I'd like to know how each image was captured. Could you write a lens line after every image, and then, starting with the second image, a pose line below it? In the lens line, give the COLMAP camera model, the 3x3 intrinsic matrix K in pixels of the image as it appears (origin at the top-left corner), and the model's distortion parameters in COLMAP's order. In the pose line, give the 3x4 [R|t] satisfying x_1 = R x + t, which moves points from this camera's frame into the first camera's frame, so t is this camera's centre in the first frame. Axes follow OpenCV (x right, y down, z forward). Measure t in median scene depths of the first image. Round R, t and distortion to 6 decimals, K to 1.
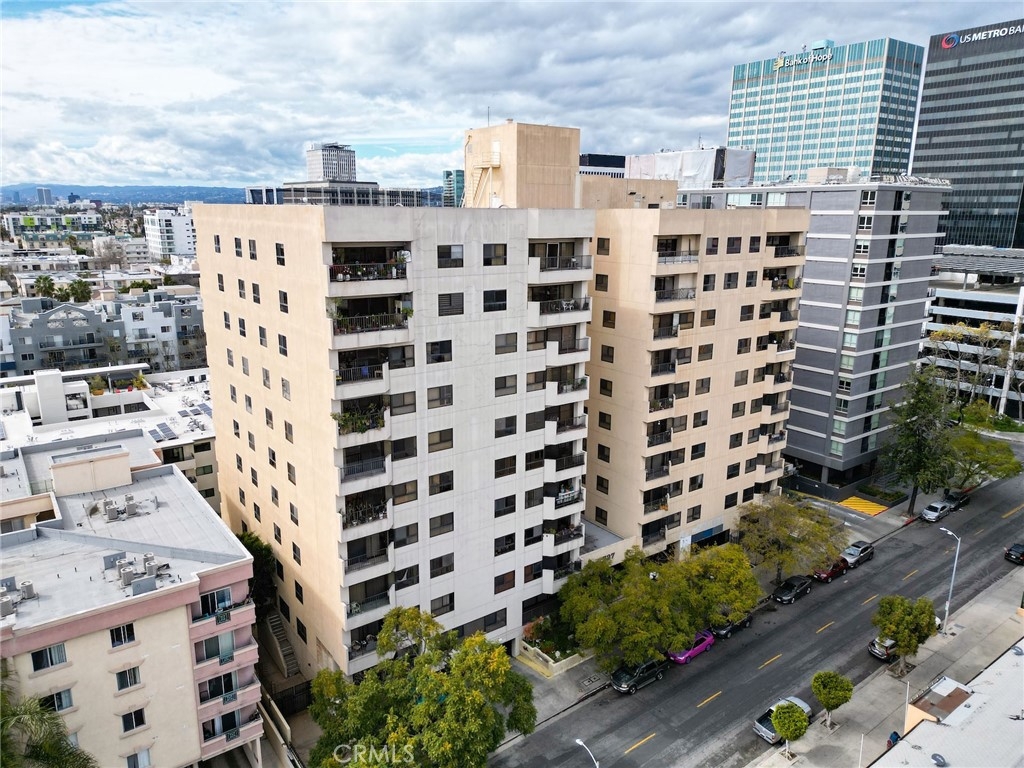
lens RADIAL K [[713.4, 0, 512.0], [0, 713.4, 384.0], [0, 0, 1]] dist [0.052835, -0.048863]
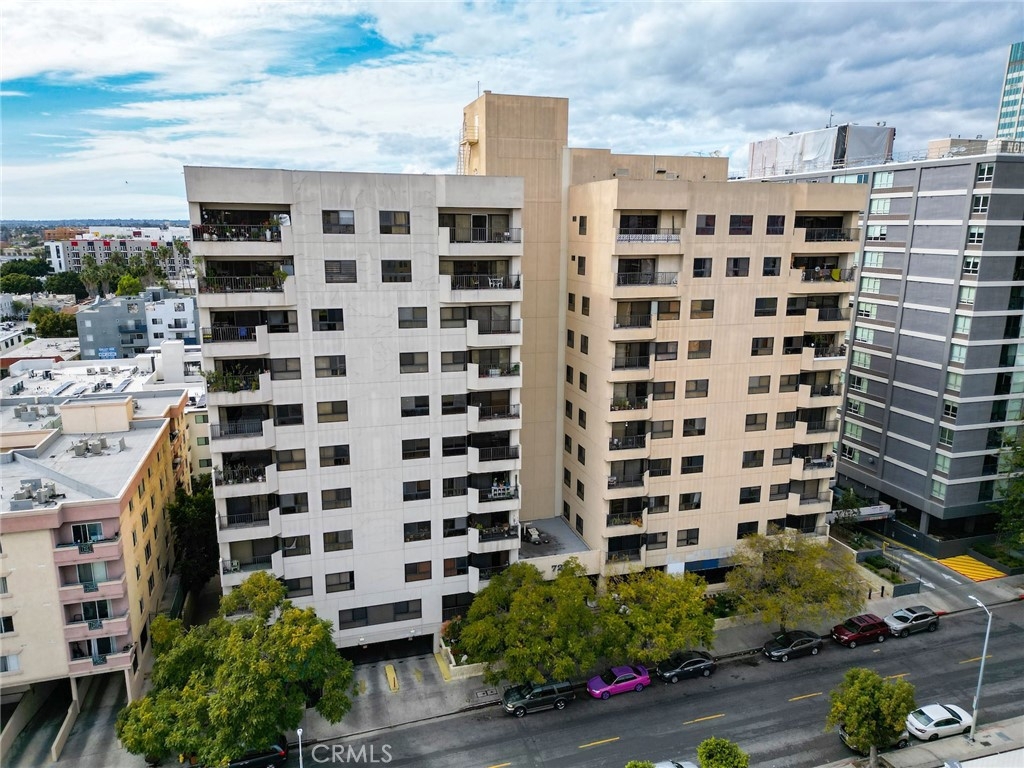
lens RADIAL K [[713.4, 0, 512.0], [0, 713.4, 384.0], [0, 0, 1]] dist [0.052835, -0.048863]
pose [[0.939162, 0.072859, -0.335658, 0.370078], [-0.080648, 0.996699, -0.009306, 0.024850], [0.333872, 0.035810, 0.941938, 0.123590]]
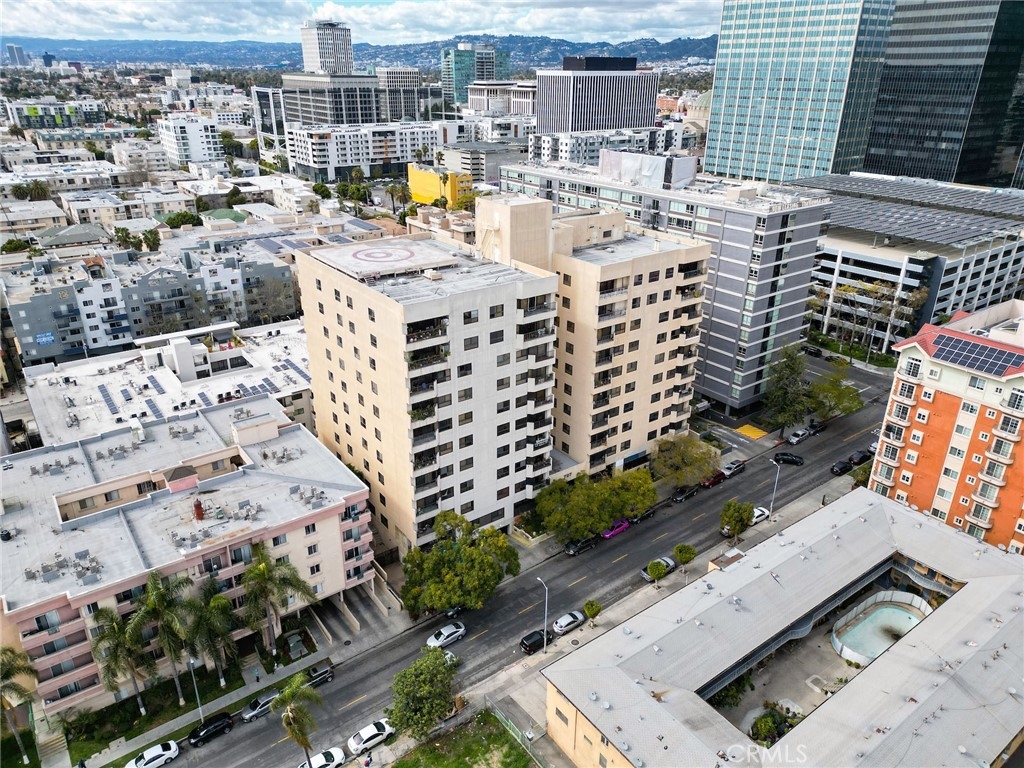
lens RADIAL K [[708.8, 0, 512.0], [0, 708.8, 384.0], [0, 0, 1]] dist [0.078370, -0.089366]
pose [[0.999999, -0.000941, -0.000532, 0.010645], [0.001020, 0.984459, 0.175610, -0.245022], [0.000359, -0.175610, 0.984460, -0.543573]]
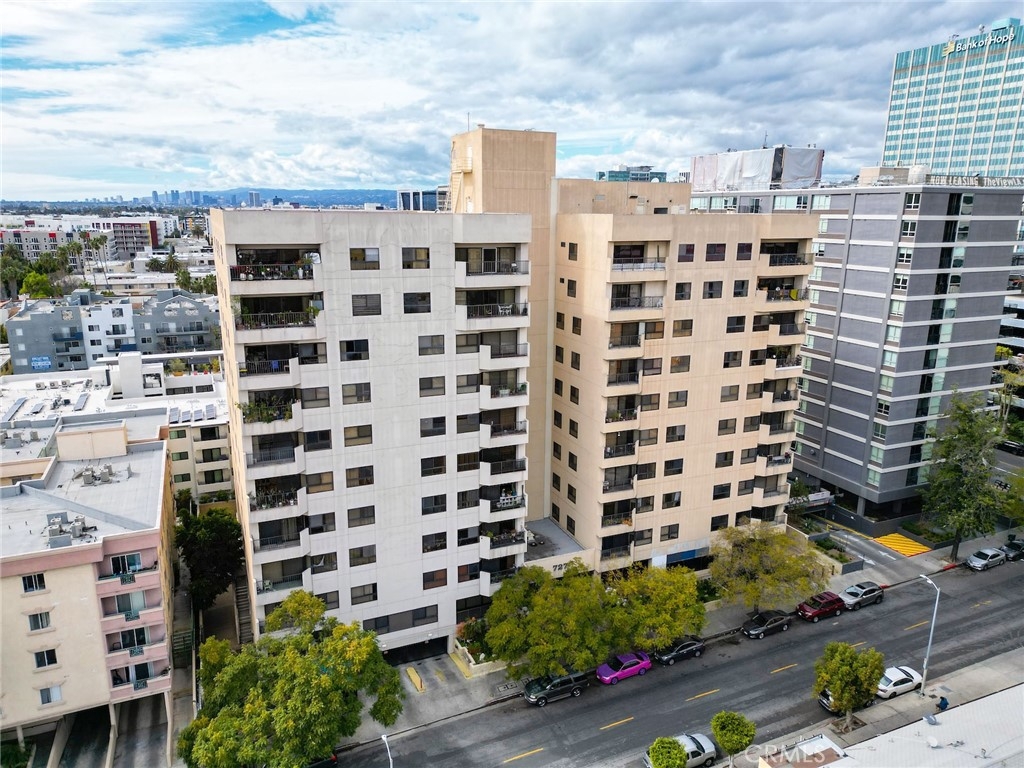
lens RADIAL K [[713.4, 0, 512.0], [0, 713.4, 384.0], [0, 0, 1]] dist [0.052835, -0.048863]
pose [[0.974371, 0.054544, -0.218235, 0.275788], [-0.054881, 0.998483, 0.004519, -0.010300], [0.218151, 0.007574, 0.975886, 0.023705]]
